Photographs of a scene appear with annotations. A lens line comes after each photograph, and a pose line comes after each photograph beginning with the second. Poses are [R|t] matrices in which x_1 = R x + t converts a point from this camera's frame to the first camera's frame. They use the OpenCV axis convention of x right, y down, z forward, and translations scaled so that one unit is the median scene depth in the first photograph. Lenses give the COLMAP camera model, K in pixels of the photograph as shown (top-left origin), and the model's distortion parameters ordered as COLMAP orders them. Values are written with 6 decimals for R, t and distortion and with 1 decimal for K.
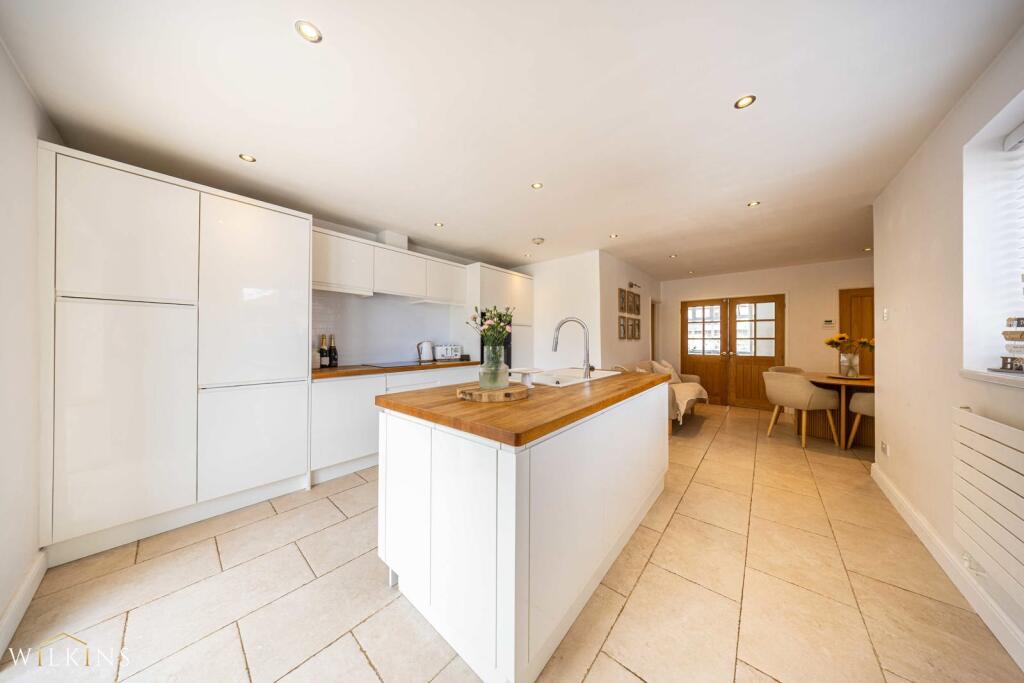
lens RADIAL K [[297.0, 0, 511.3], [0, 297.0, 337.5], [0, 0, 1]] dist [0.001224, -0.000012]
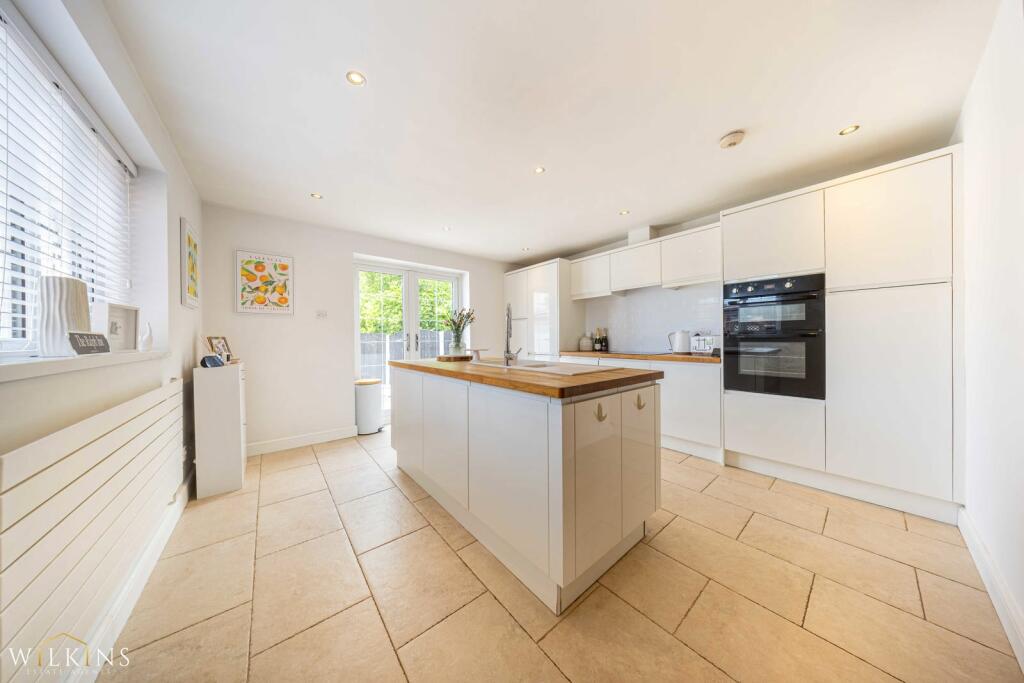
lens RADIAL K [[297.0, 0, 516.6], [0, 297.0, 339.8], [0, 0, 1]] dist [0.001224, -0.000012]
pose [[-0.164843, 0.001558, -0.986319, 0.644346], [0.016923, 0.999856, -0.001249, 0.031444], [0.986175, -0.016898, -0.164845, 0.650255]]
